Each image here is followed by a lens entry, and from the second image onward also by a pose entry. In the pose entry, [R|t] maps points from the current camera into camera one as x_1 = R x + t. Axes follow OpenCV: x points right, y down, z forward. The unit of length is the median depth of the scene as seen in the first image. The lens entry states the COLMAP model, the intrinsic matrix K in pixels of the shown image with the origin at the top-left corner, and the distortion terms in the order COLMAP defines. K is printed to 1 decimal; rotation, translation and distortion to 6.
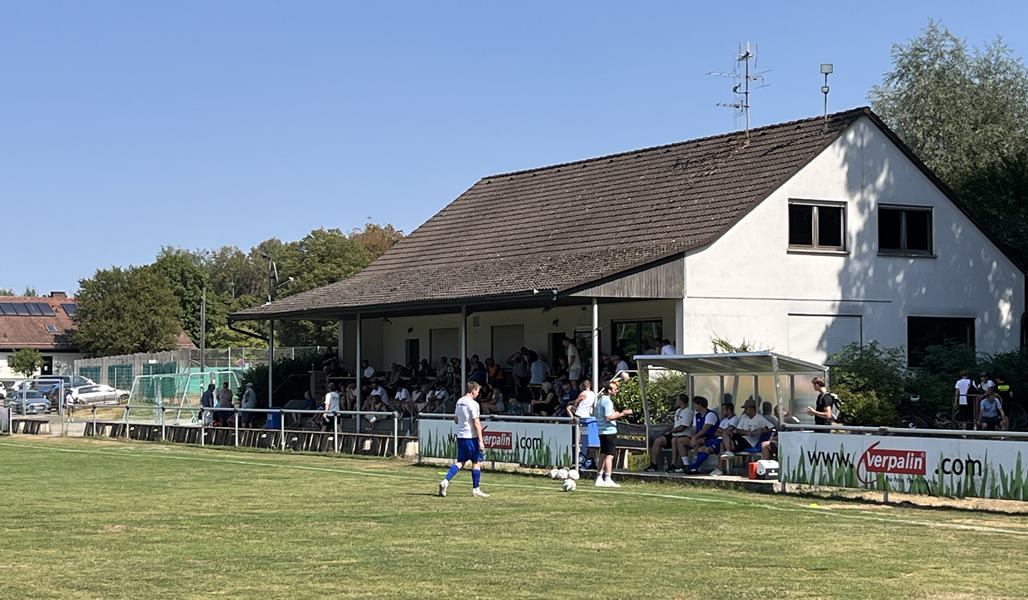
lens RADIAL K [[1836.0, 0, 513.1], [0, 1836.0, 332.0], [0, 0, 1]] dist [0.019227, -0.119337]
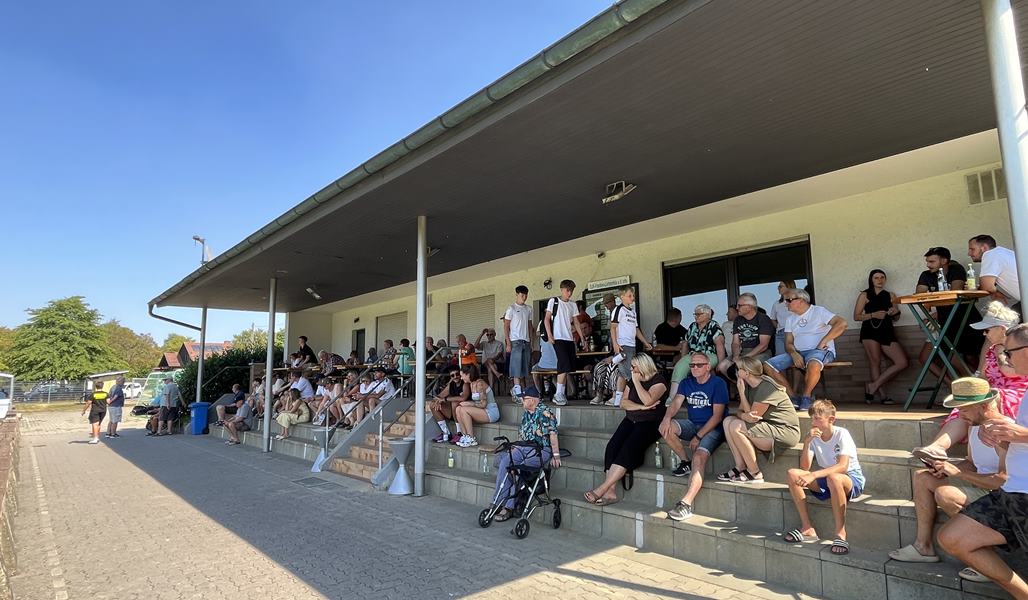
lens RADIAL K [[563.9, 0, 514.0], [0, 563.9, 300.0], [0, 0, 1]] dist [0.000038, -0.000023]
pose [[0.986530, 0.016353, 0.162760, -0.020633], [0.002399, 0.993437, -0.114352, 0.021038], [-0.163562, 0.113203, 0.980017, 0.637249]]
